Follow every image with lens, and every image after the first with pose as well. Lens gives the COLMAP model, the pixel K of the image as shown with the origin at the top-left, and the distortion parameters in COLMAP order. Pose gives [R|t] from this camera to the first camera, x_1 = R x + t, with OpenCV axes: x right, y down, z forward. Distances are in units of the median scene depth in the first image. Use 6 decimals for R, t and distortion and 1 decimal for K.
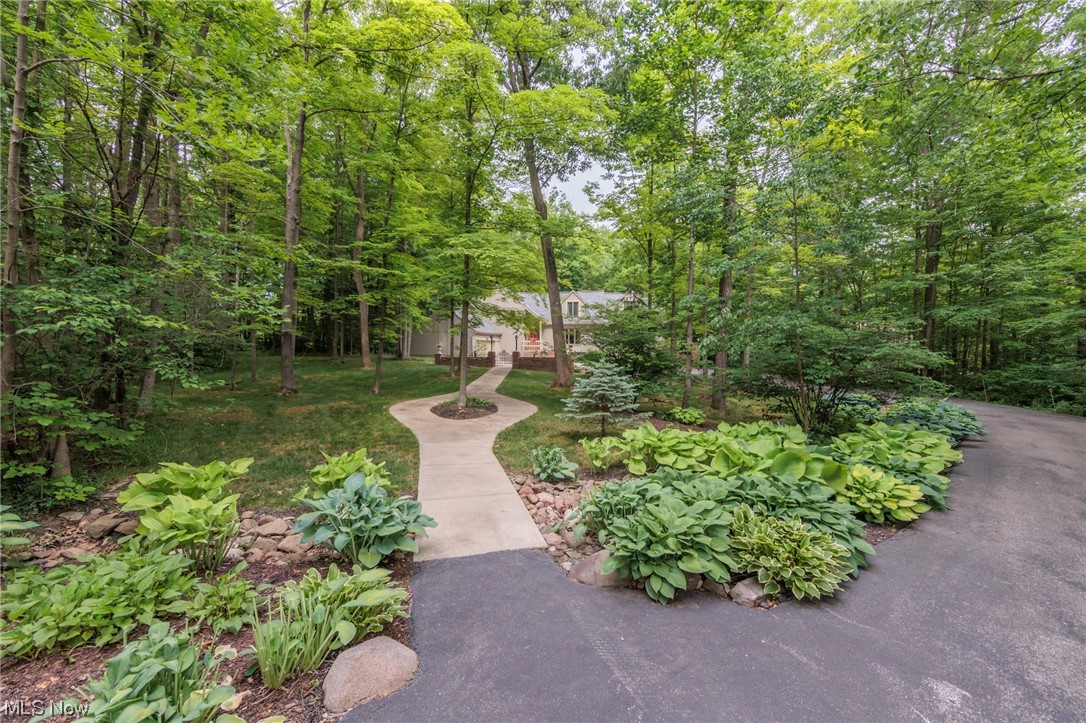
lens RADIAL K [[421.9, 0, 542.1], [0, 421.9, 358.5], [0, 0, 1]] dist [-0.002018, -0.000464]
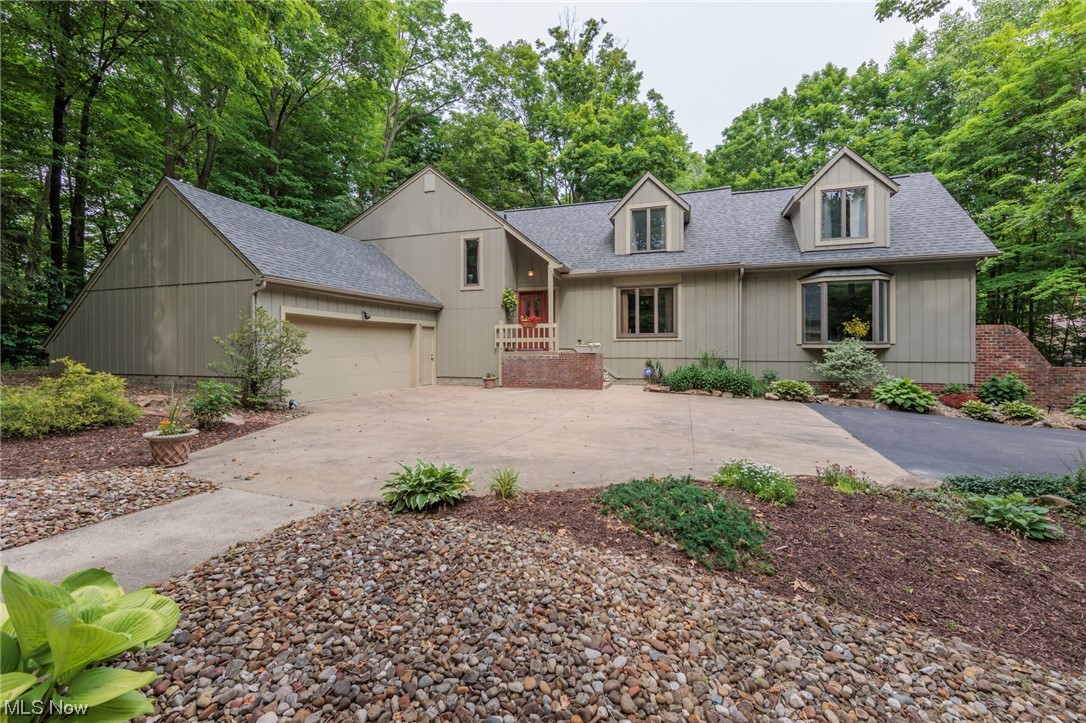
lens RADIAL K [[421.9, 0, 545.6], [0, 421.9, 353.5], [0, 0, 1]] dist [-0.002018, -0.000464]
pose [[0.996686, -0.002454, -0.081307, 0.029004], [0.001749, 0.999960, -0.008736, -0.024567], [0.081325, 0.008565, 0.996651, 1.040831]]
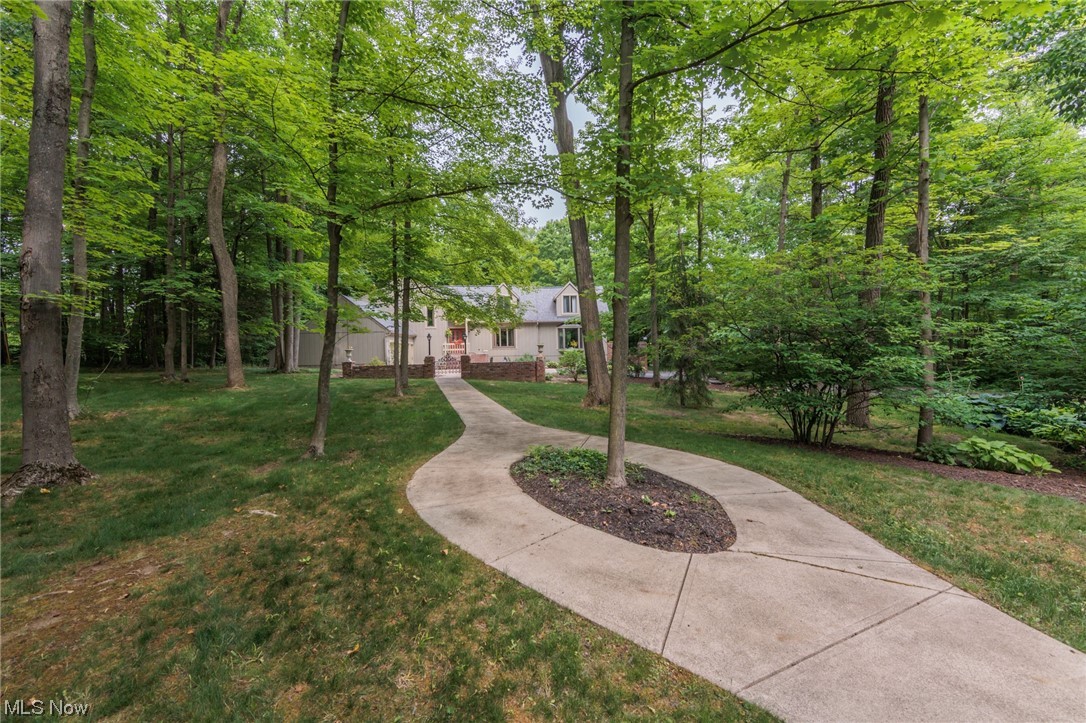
lens RADIAL K [[421.9, 0, 545.9], [0, 421.9, 362.4], [0, 0, 1]] dist [-0.002018, -0.000464]
pose [[0.956065, -0.029836, 0.291634, -0.150648], [0.030657, 0.999528, 0.001755, -0.001514], [-0.291549, 0.007263, 0.956528, 0.267437]]
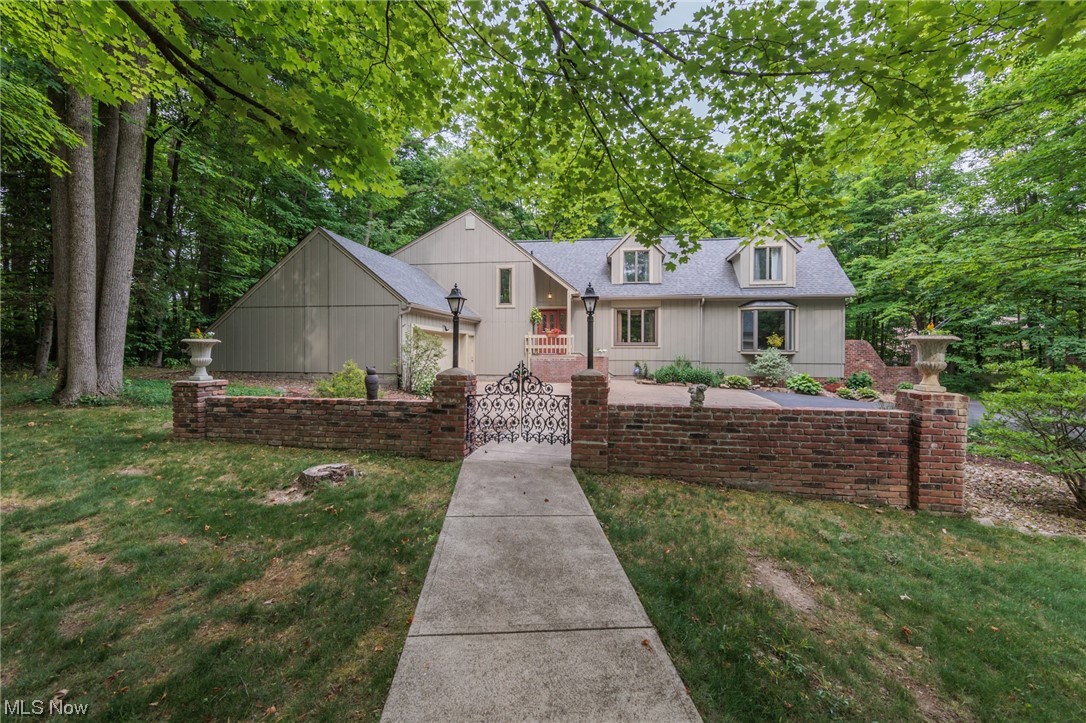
lens RADIAL K [[421.9, 0, 539.2], [0, 421.9, 357.3], [0, 0, 1]] dist [-0.002018, -0.000464]
pose [[0.997427, 0.000740, 0.071689, -0.102535], [-0.000329, 0.999983, -0.005746, -0.024614], [-0.071692, 0.005708, 0.997410, 0.869473]]
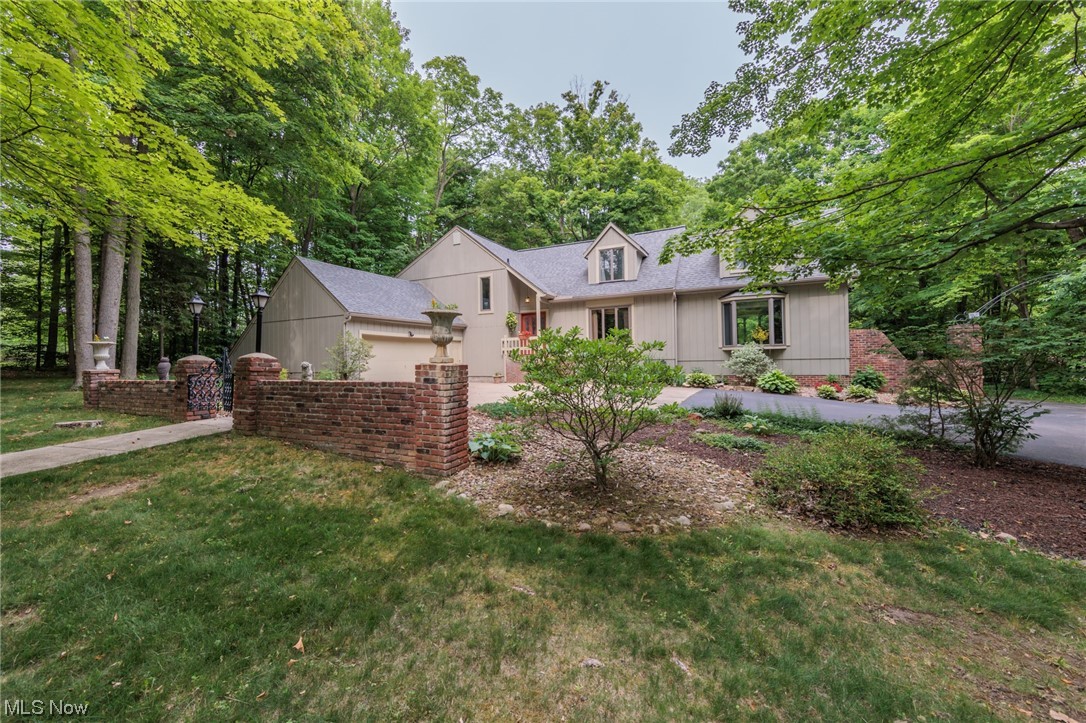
lens RADIAL K [[421.9, 0, 545.5], [0, 421.9, 363.4], [0, 0, 1]] dist [-0.002018, -0.000464]
pose [[0.973210, -0.017041, -0.229287, 0.165600], [0.013269, 0.999750, -0.017981, -0.006836], [0.229537, 0.014457, 0.973193, 0.863019]]
